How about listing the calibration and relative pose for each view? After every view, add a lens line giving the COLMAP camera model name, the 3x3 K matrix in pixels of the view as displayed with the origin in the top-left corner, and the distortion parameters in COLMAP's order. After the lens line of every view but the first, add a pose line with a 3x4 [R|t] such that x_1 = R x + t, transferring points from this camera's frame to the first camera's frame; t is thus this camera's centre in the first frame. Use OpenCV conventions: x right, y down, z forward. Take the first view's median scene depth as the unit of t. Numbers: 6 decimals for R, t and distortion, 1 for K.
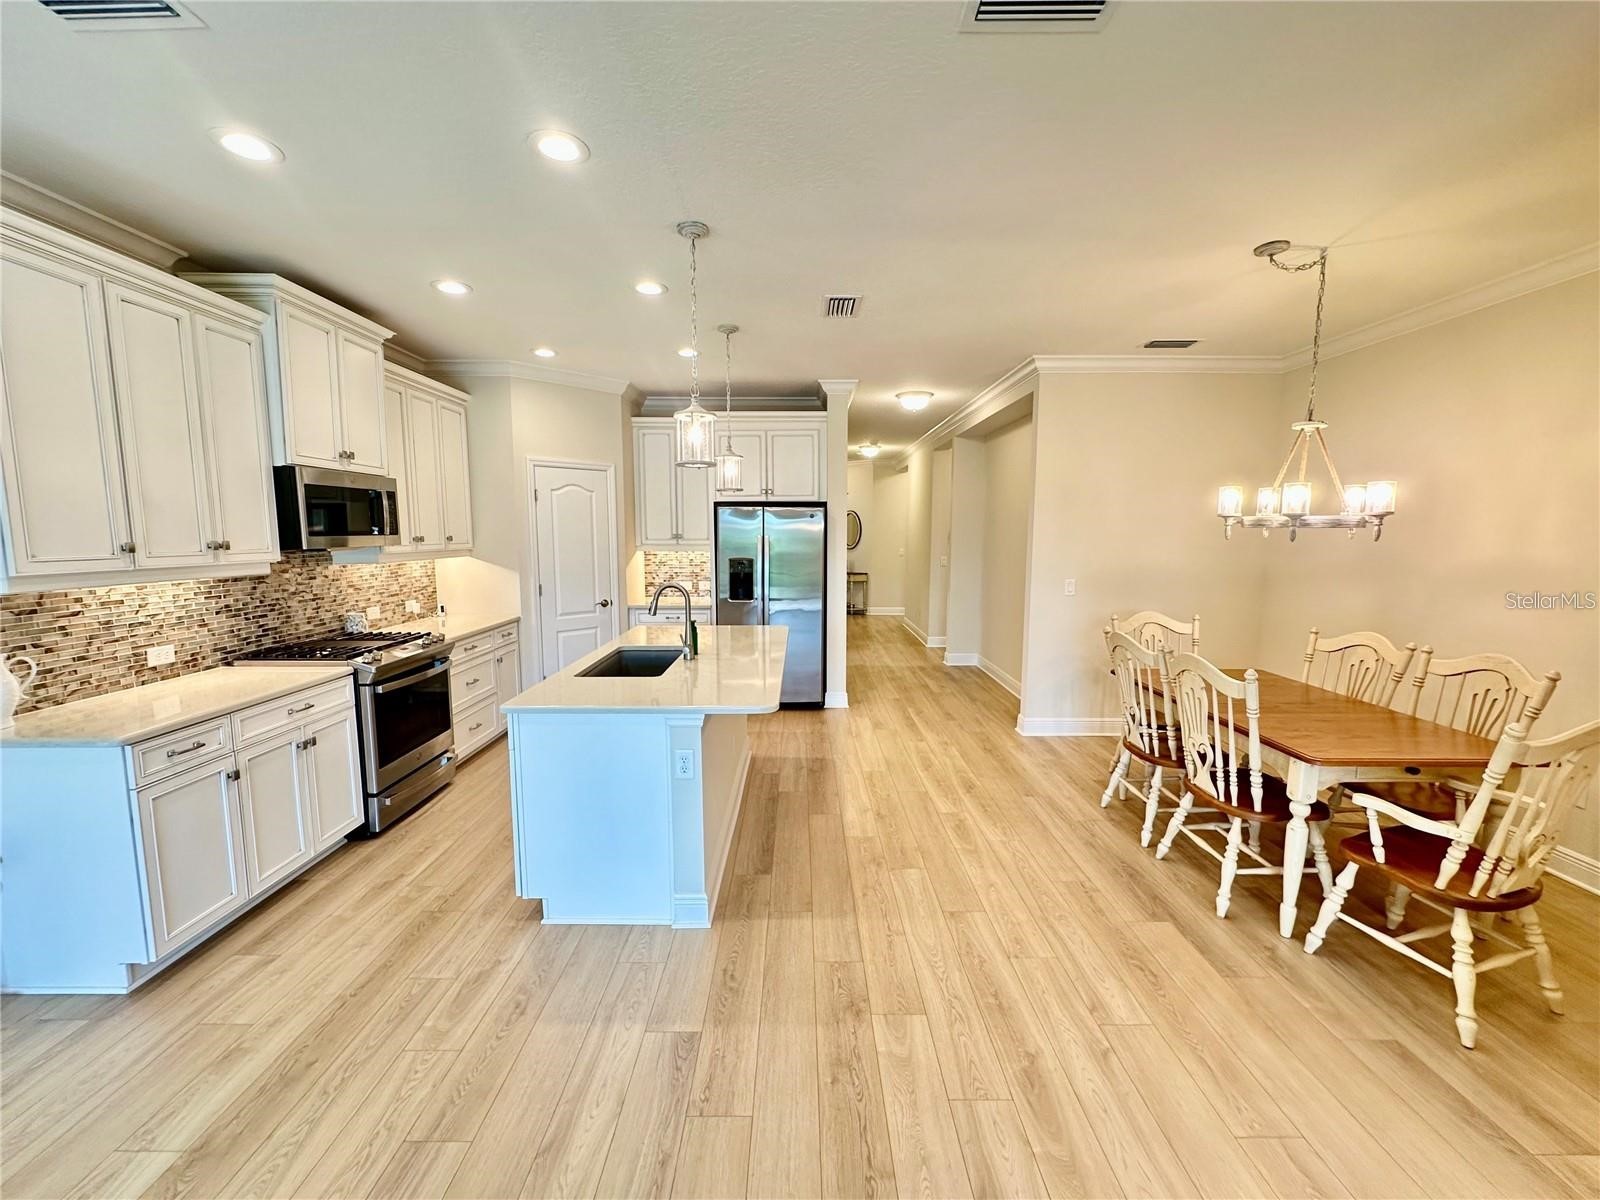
lens RADIAL K [[634.9, 0, 794.2], [0, 634.9, 596.5], [0, 0, 1]] dist [-0.004606, 0.000405]
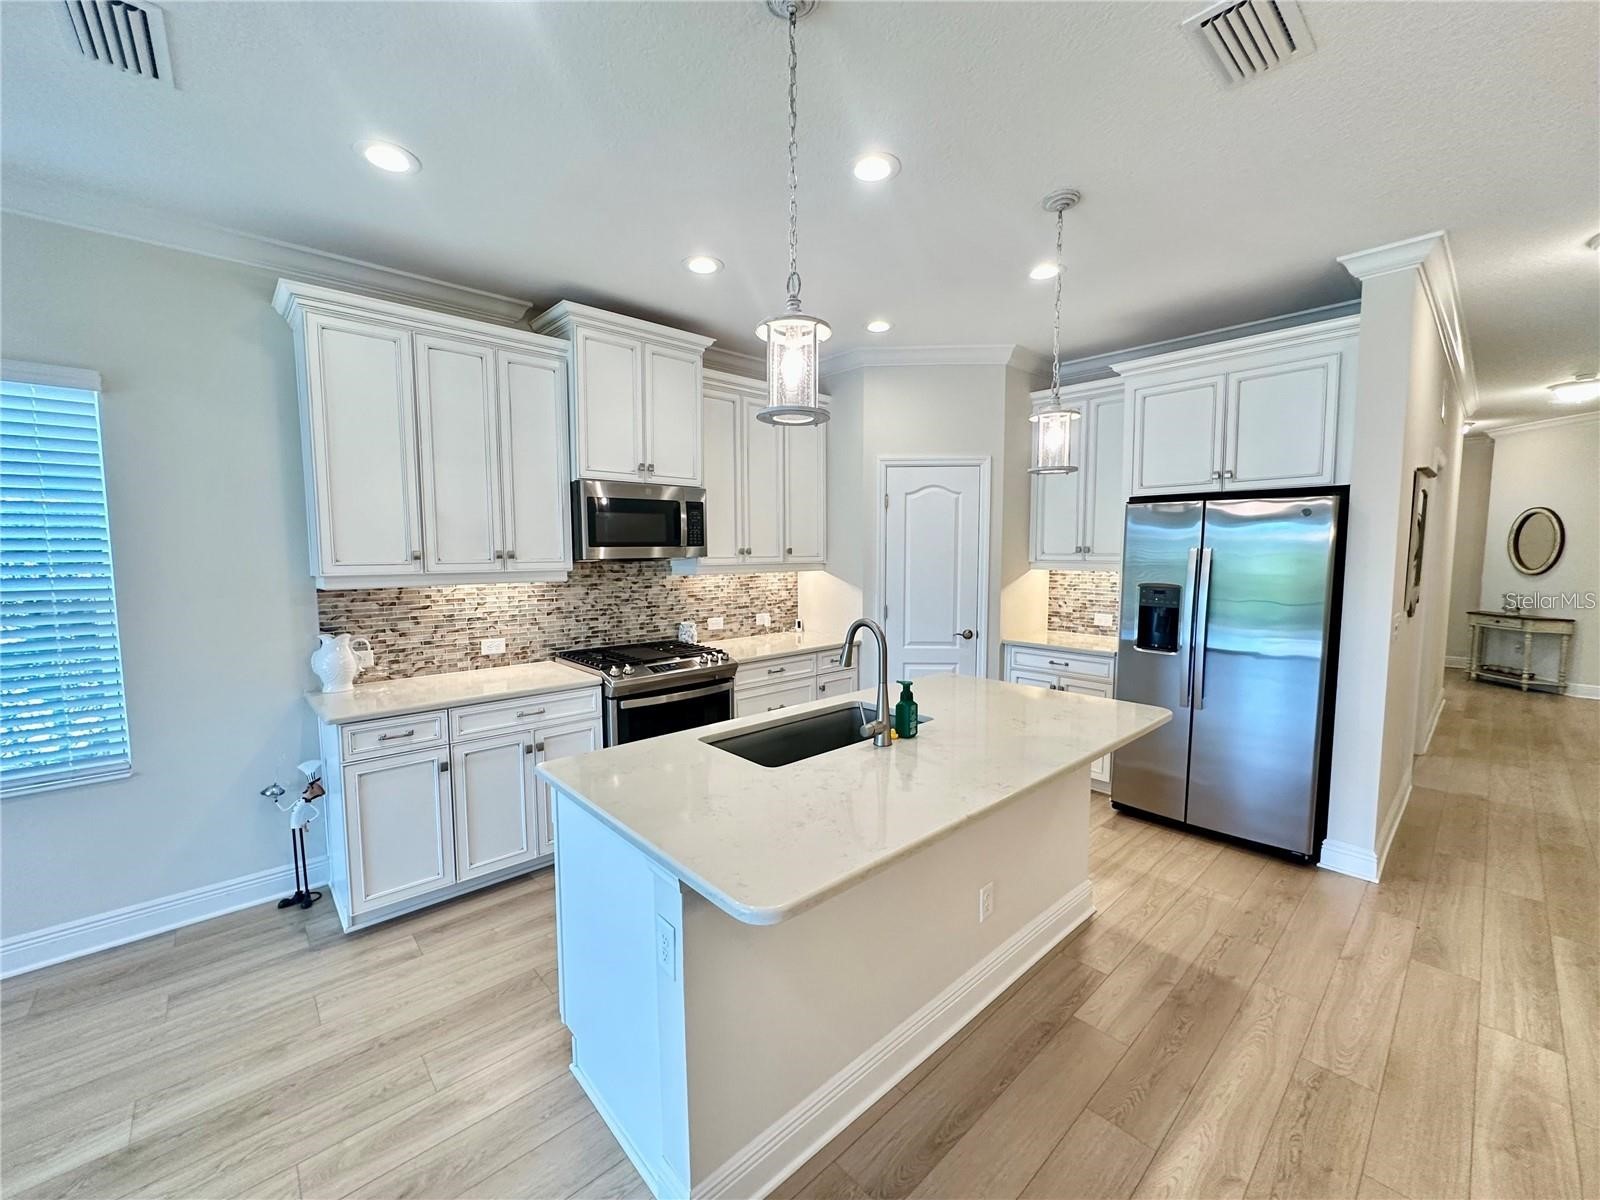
lens RADIAL K [[634.9, 0, 806.4], [0, 634.9, 598.6], [0, 0, 1]] dist [-0.004606, 0.000405]
pose [[0.677285, 0.056637, -0.733538, 0.211452], [-0.073063, 0.997282, 0.009541, -0.039948], [0.732084, 0.047132, 0.679582, 0.479147]]
